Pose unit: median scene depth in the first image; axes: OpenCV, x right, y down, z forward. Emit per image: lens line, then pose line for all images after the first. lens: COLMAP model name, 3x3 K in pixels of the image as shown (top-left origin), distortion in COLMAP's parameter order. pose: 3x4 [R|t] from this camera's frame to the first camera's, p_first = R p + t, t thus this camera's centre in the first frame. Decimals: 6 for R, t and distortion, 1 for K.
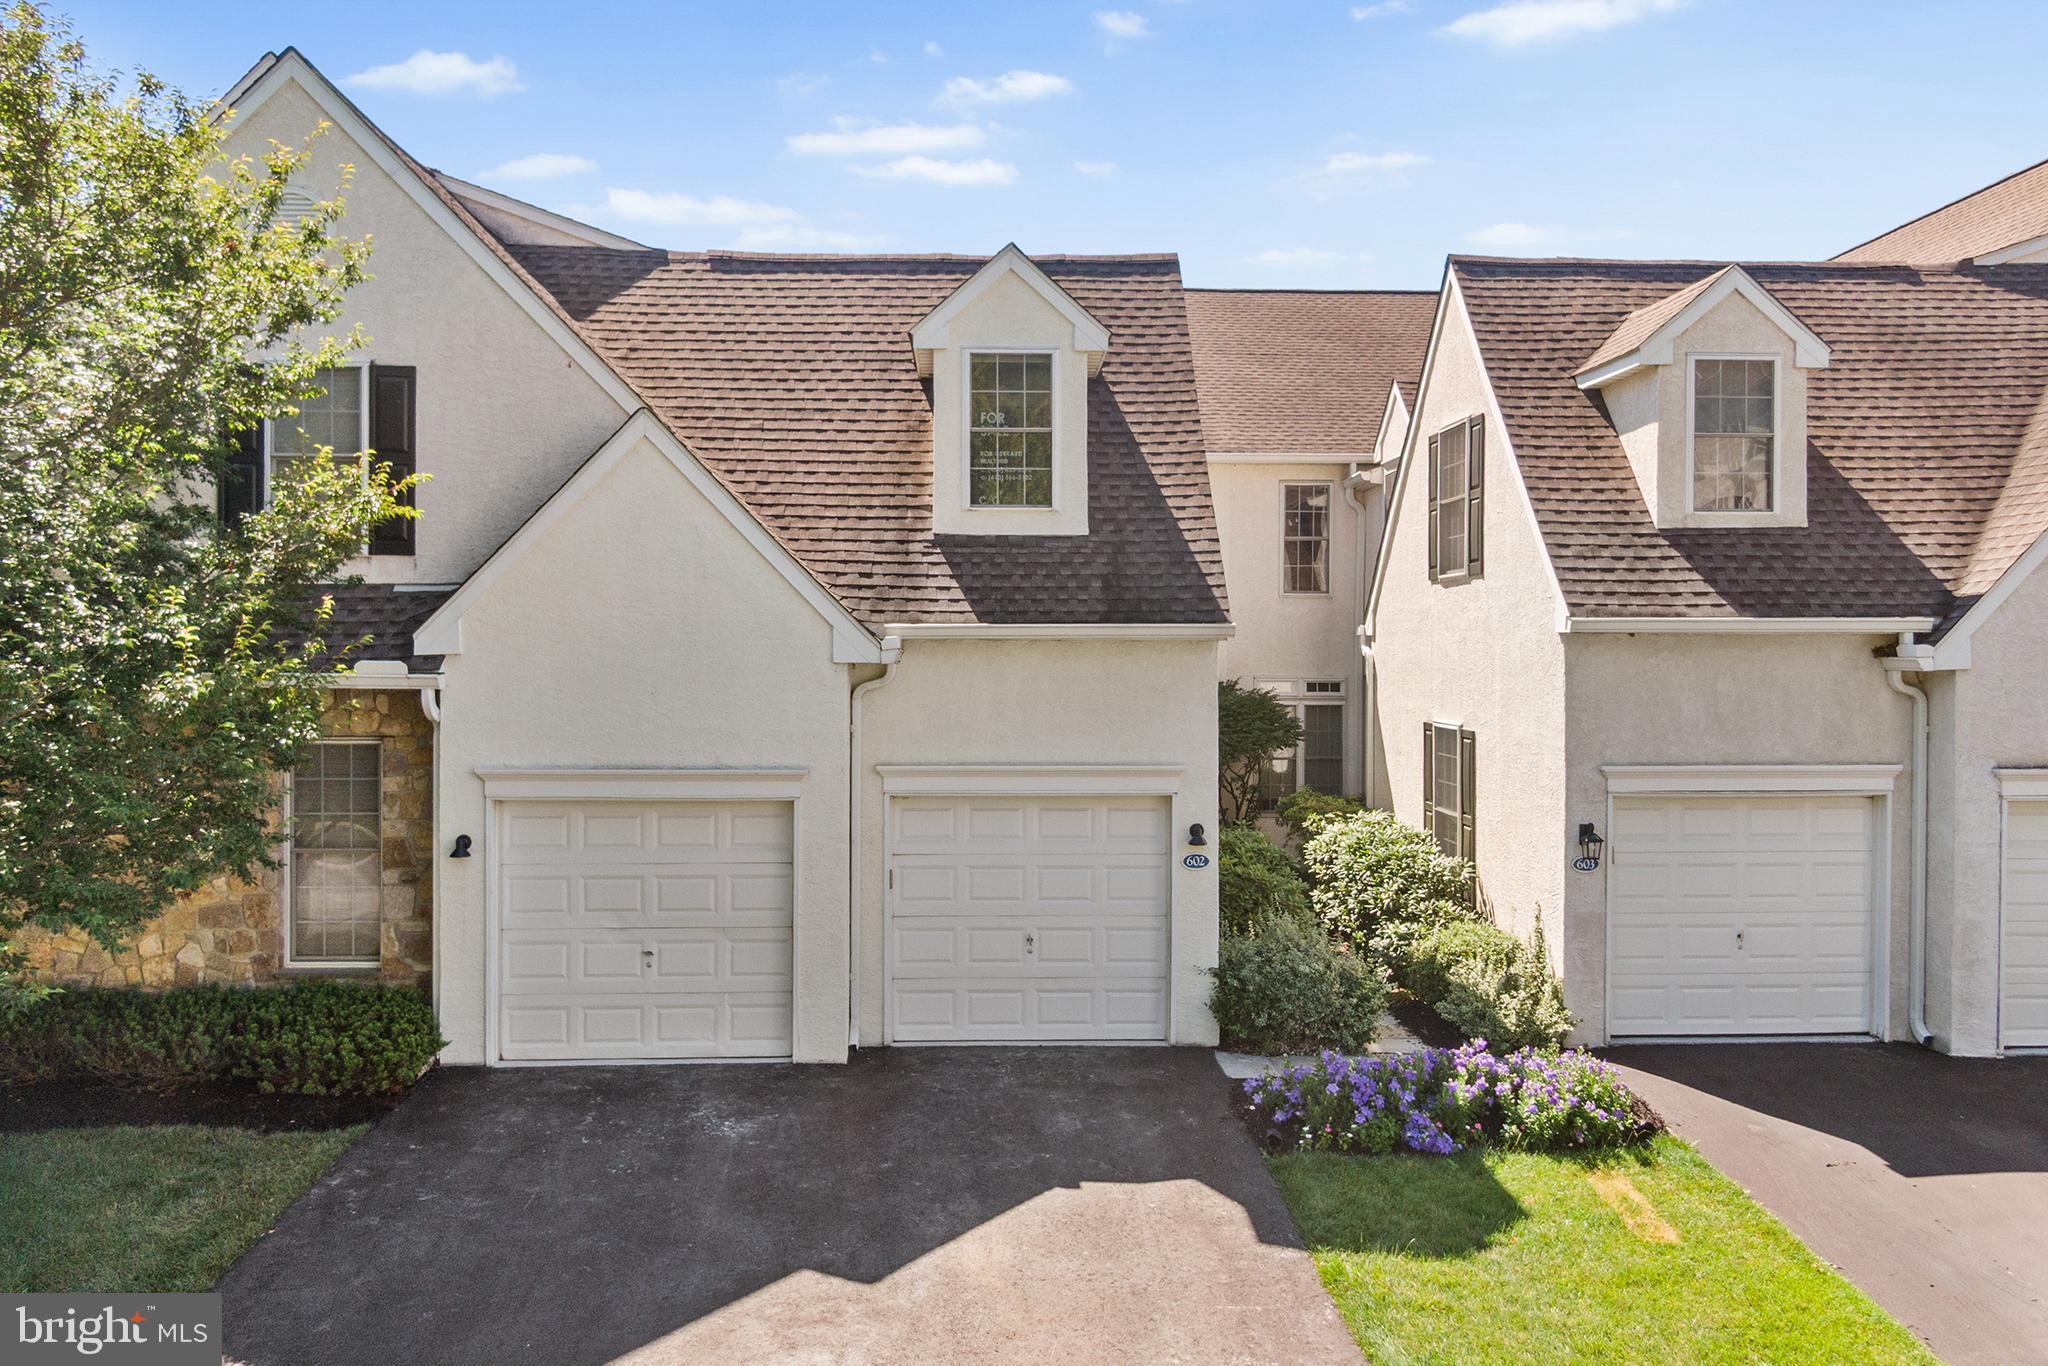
lens RADIAL K [[1528.0, 0, 1052.8], [0, 1528.0, 642.6], [0, 0, 1]] dist [0.040648, -0.069864]
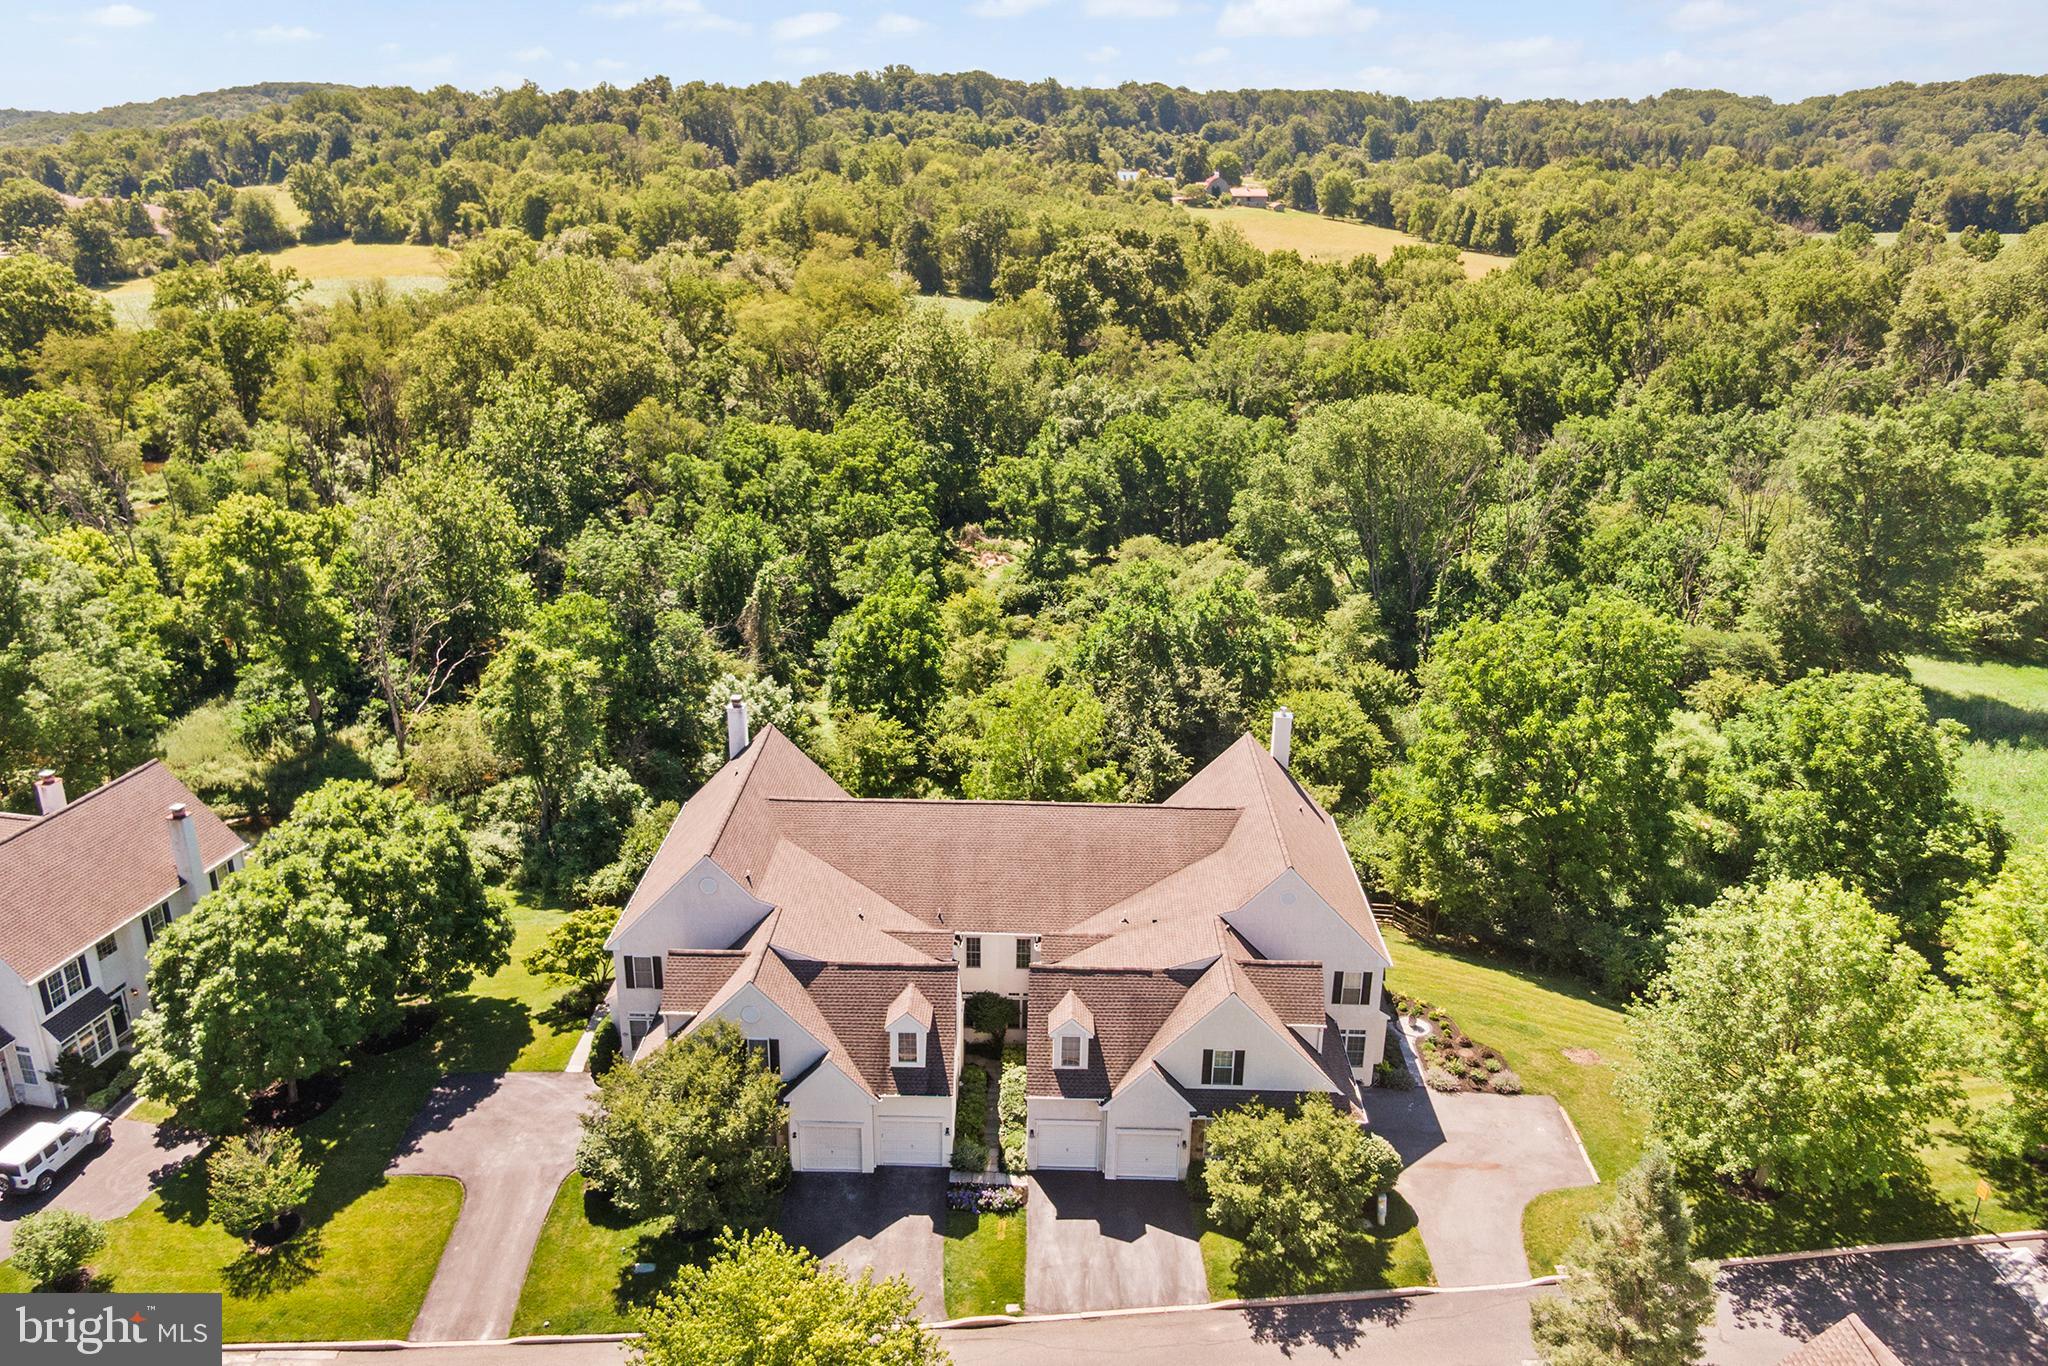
lens RADIAL K [[1463.8, 0, 1043.6], [0, 1463.8, 685.6], [0, 0, 1]] dist [0.041710, -0.061360]
pose [[0.998062, 0.034680, -0.051675, 0.571240], [-0.015242, 0.941268, 0.337317, -2.660780], [0.060338, -0.335875, 0.939972, -2.735190]]
